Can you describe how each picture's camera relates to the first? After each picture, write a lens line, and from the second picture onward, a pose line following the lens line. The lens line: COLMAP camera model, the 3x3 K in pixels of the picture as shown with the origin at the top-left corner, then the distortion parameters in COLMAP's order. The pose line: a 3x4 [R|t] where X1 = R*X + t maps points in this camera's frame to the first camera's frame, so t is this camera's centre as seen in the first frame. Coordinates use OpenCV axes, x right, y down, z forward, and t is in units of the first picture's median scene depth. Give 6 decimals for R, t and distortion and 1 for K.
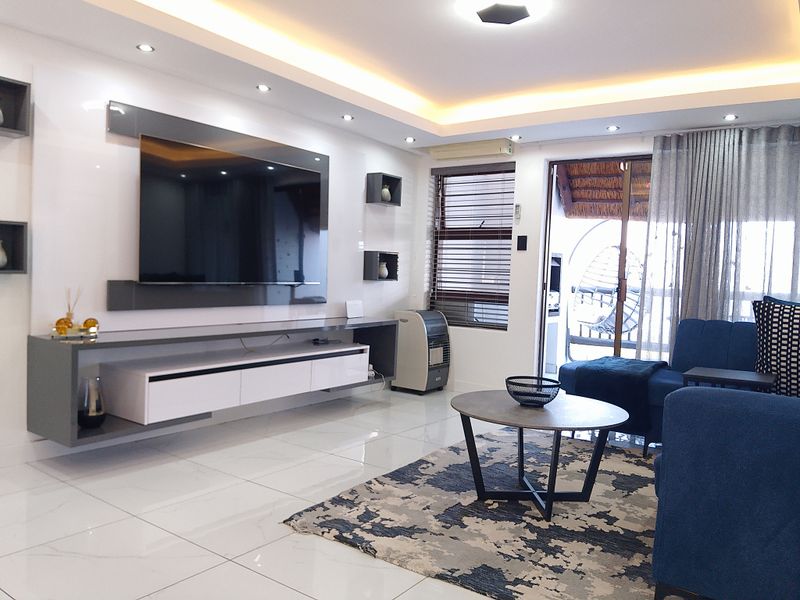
lens RADIAL K [[622.3, 0, 409.7], [0, 622.3, 299.8], [0, 0, 1]] dist [0.055853, -0.126715]
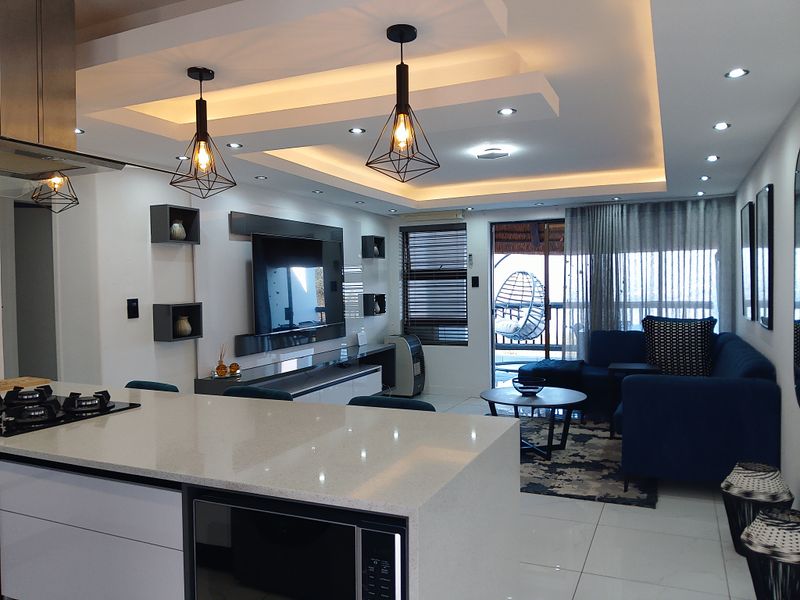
lens RADIAL K [[615.1, 0, 400.0], [0, 615.1, 300.0], [0, 0, 1]] dist [0.055933, -0.140174]
pose [[0.980722, -0.060278, 0.185879, -0.283593], [0.062997, 0.997975, -0.008753, -0.058687], [-0.184975, 0.020295, 0.982534, -0.361822]]
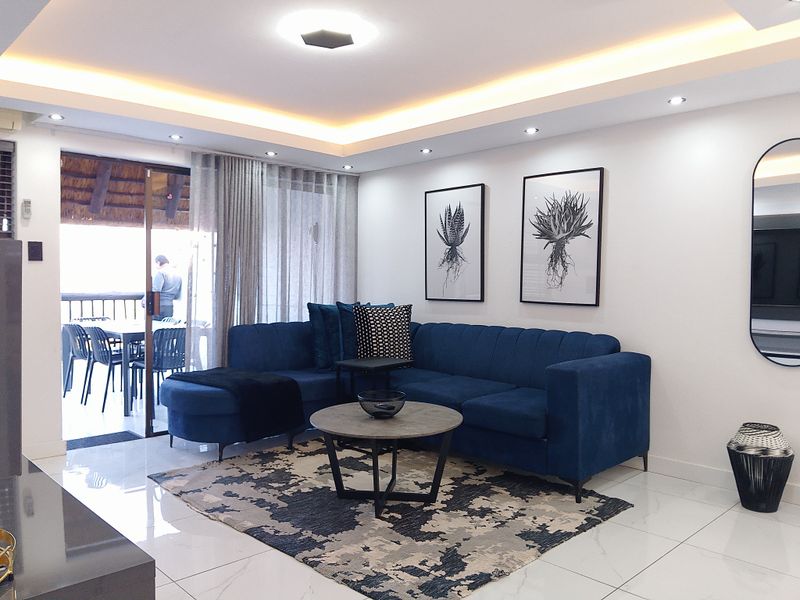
lens RADIAL K [[615.1, 0, 400.0], [0, 615.1, 300.0], [0, 0, 1]] dist [0.183077, -0.519116]
pose [[0.190322, -0.074423, 0.978897, -0.581361], [0.040500, 0.996869, 0.067915, -0.077353], [-0.980886, 0.026719, 0.192740, 0.496746]]
